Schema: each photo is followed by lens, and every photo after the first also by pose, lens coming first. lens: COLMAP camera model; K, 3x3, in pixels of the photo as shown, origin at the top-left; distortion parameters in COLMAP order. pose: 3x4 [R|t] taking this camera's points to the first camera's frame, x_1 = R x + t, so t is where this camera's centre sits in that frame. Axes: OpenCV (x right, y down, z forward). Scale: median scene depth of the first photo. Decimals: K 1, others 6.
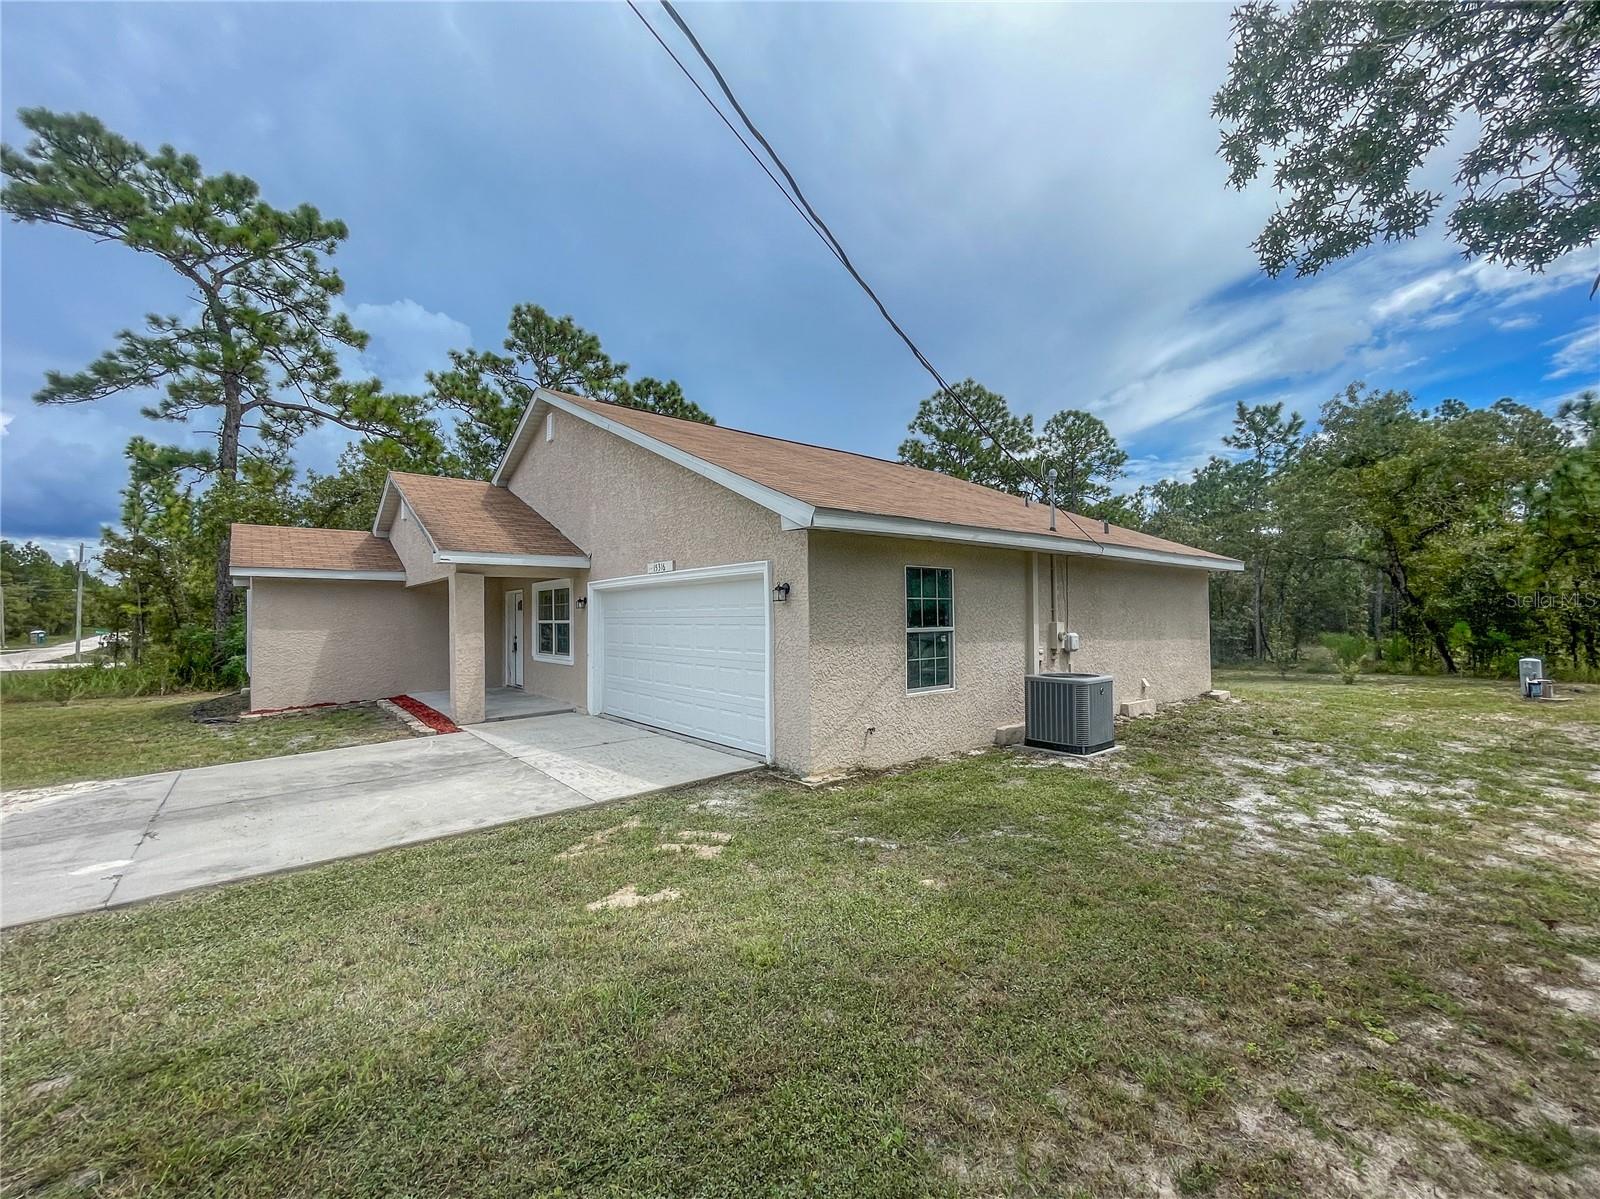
lens RADIAL K [[643.7, 0, 827.2], [0, 643.7, 605.7], [0, 0, 1]] dist [0.001415, -0.000749]
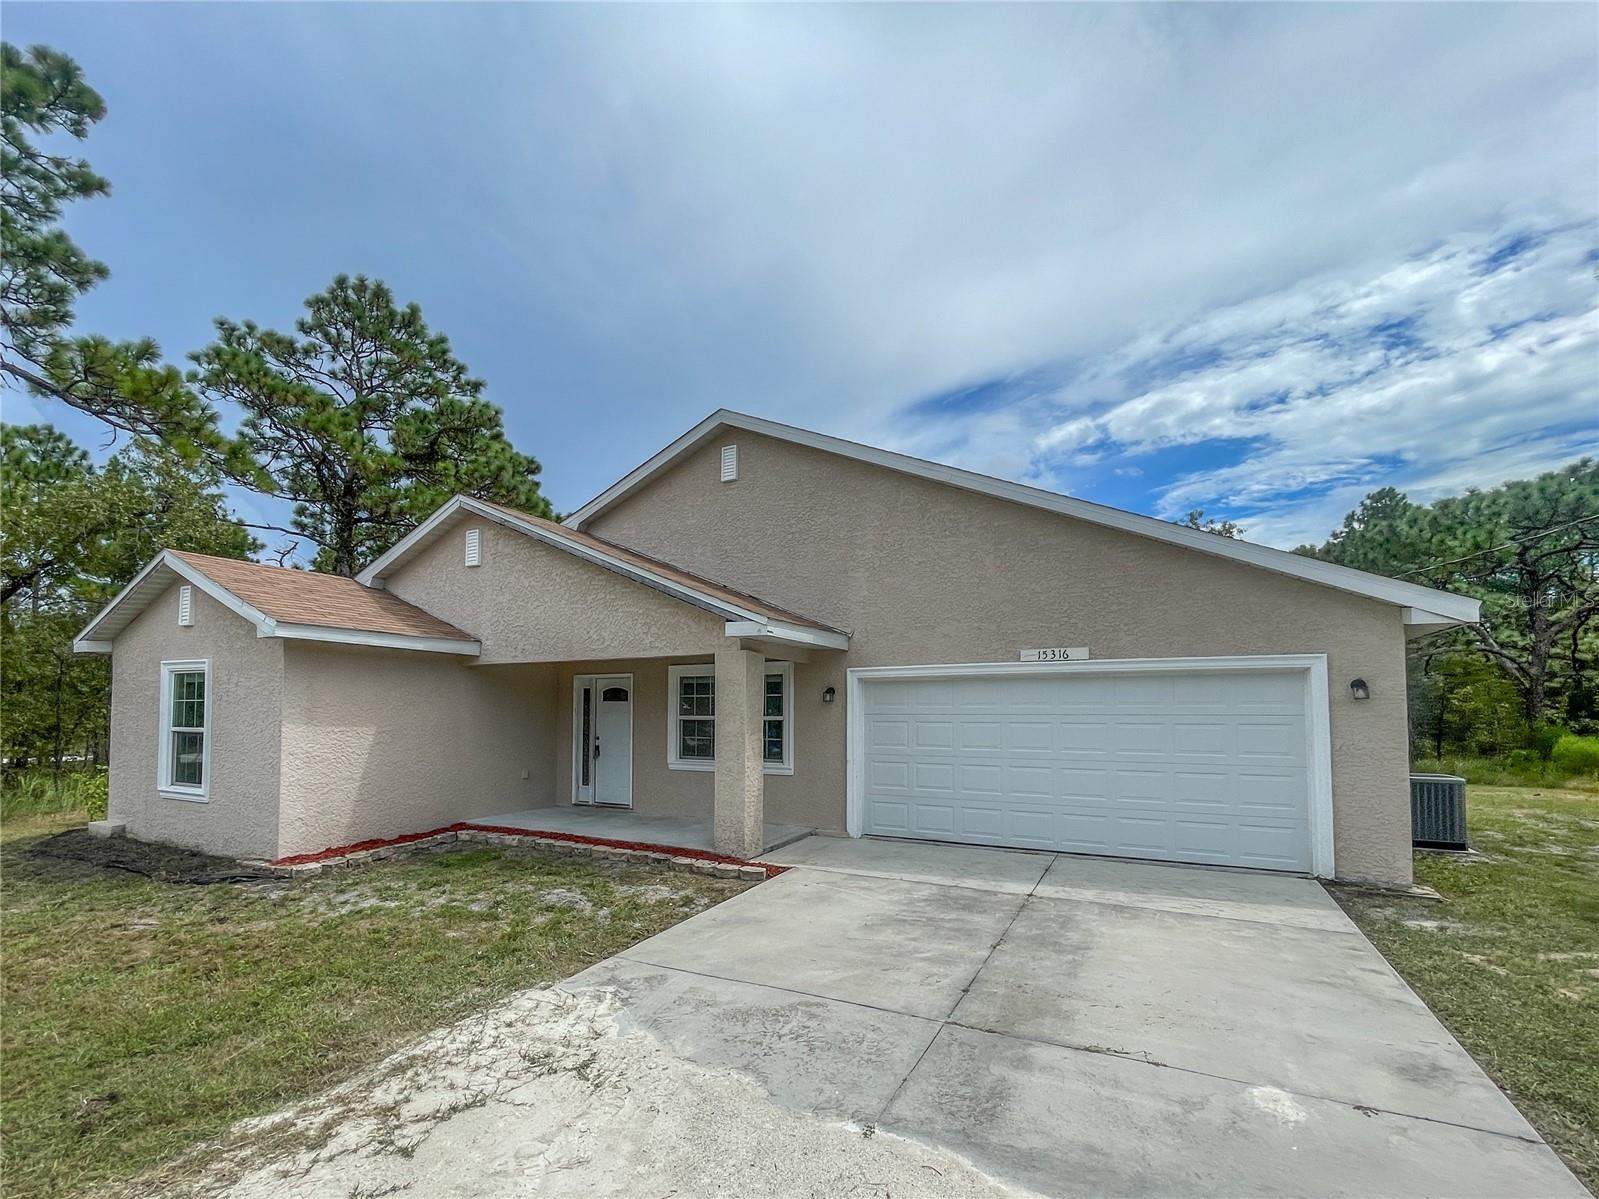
lens RADIAL K [[723.6, 0, 774.3], [0, 723.6, 685.5], [0, 0, 1]] dist [0.002317, -0.000116]
pose [[0.935312, 0.025604, 0.352896, -0.306484], [-0.017437, 0.999502, -0.026303, 0.003824], [-0.353394, 0.018447, 0.935293, 0.082495]]
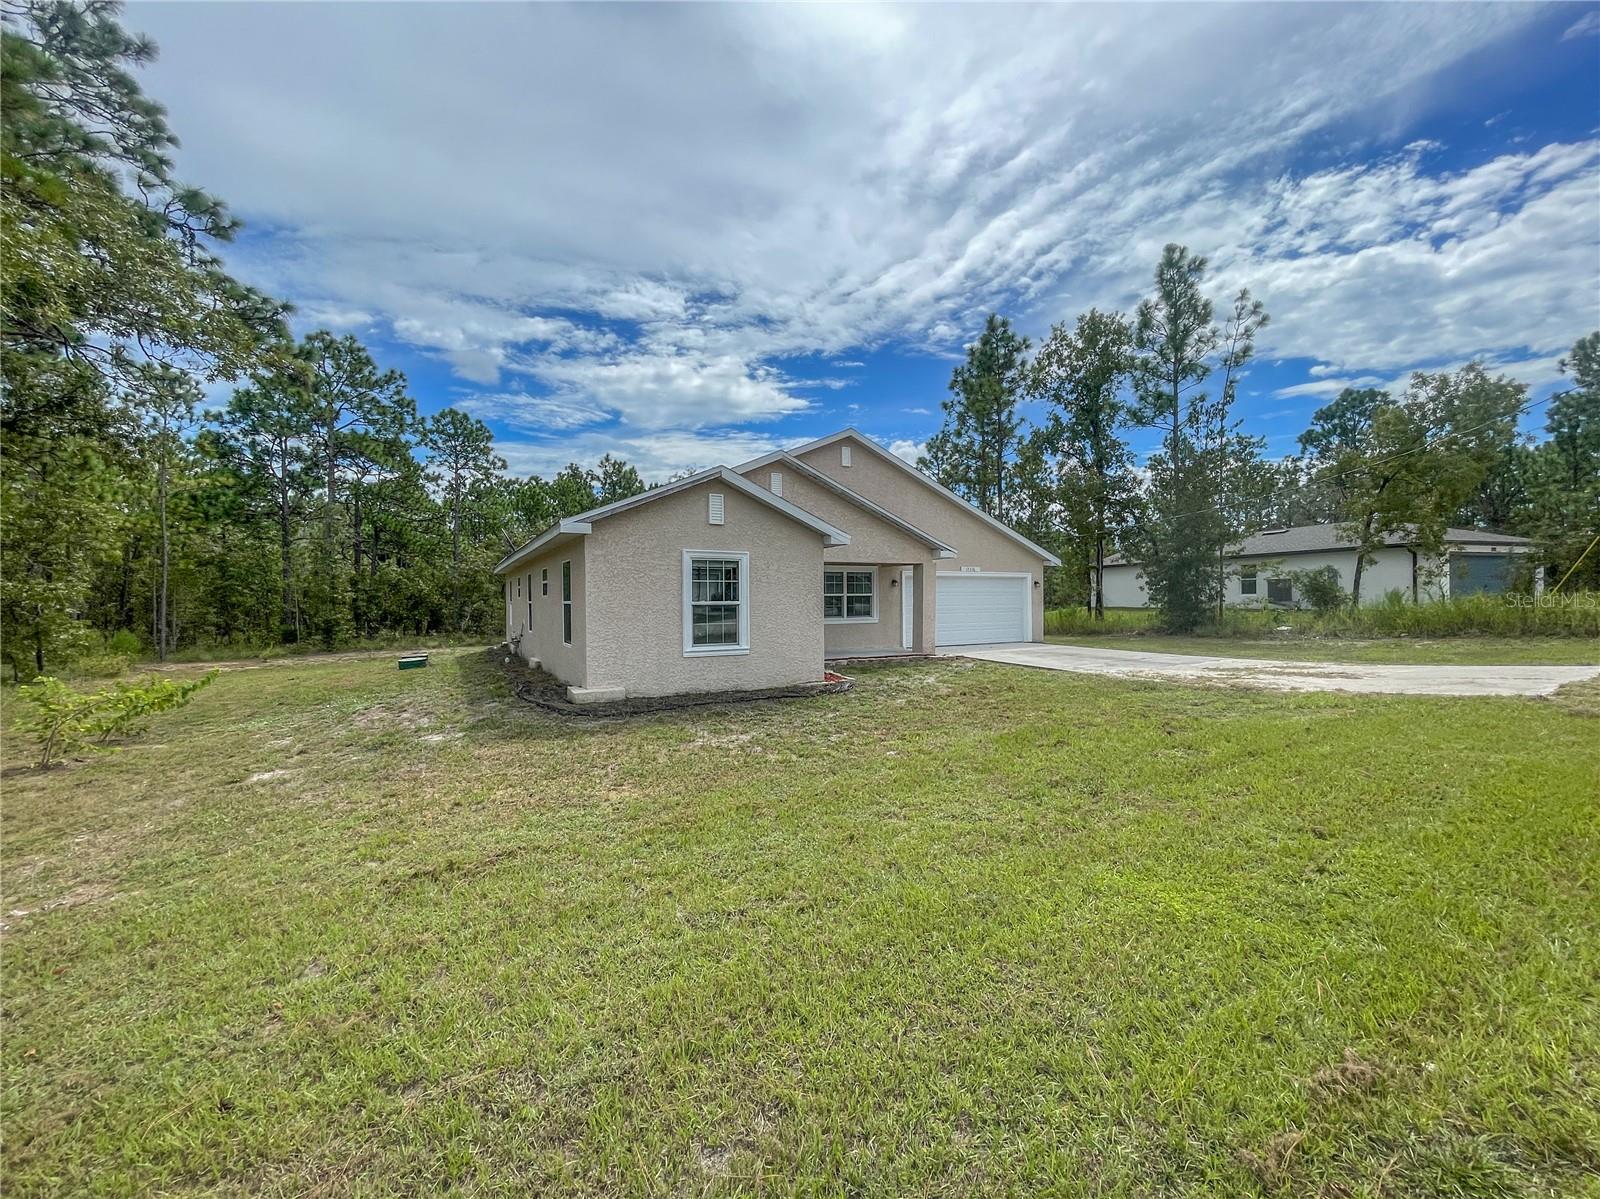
lens RADIAL K [[643.7, 0, 798.8], [0, 643.7, 599.9], [0, 0, 1]] dist [0.001415, -0.000749]
pose [[0.223557, 0.003942, 0.974683, -0.811380], [-0.013686, 0.999906, -0.000905, 0.017547], [-0.974595, -0.013137, 0.223590, 0.354515]]
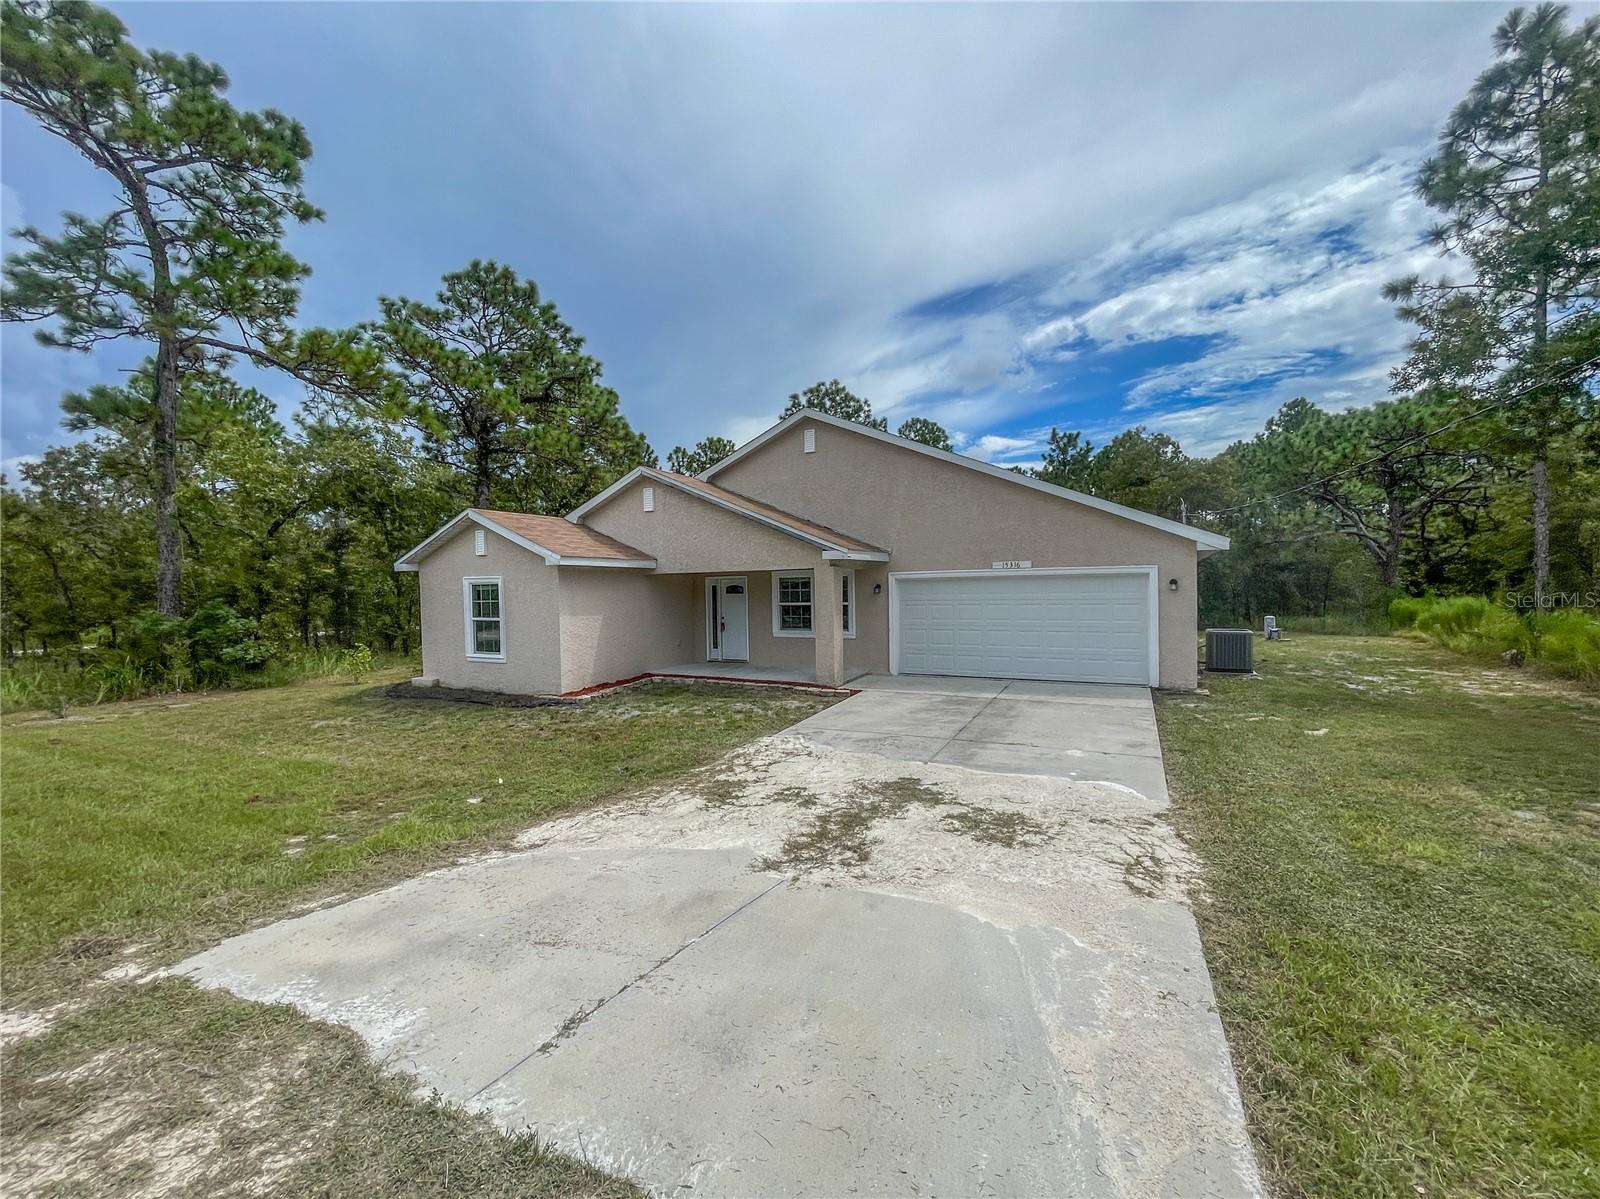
lens RADIAL K [[643.7, 0, 814.6], [0, 643.7, 597.4], [0, 0, 1]] dist [0.001415, -0.000749]
pose [[0.922679, -0.012662, 0.385360, -0.399490], [0.002098, 0.999611, 0.027822, -0.009042], [-0.385562, -0.024862, 0.922347, -0.048760]]
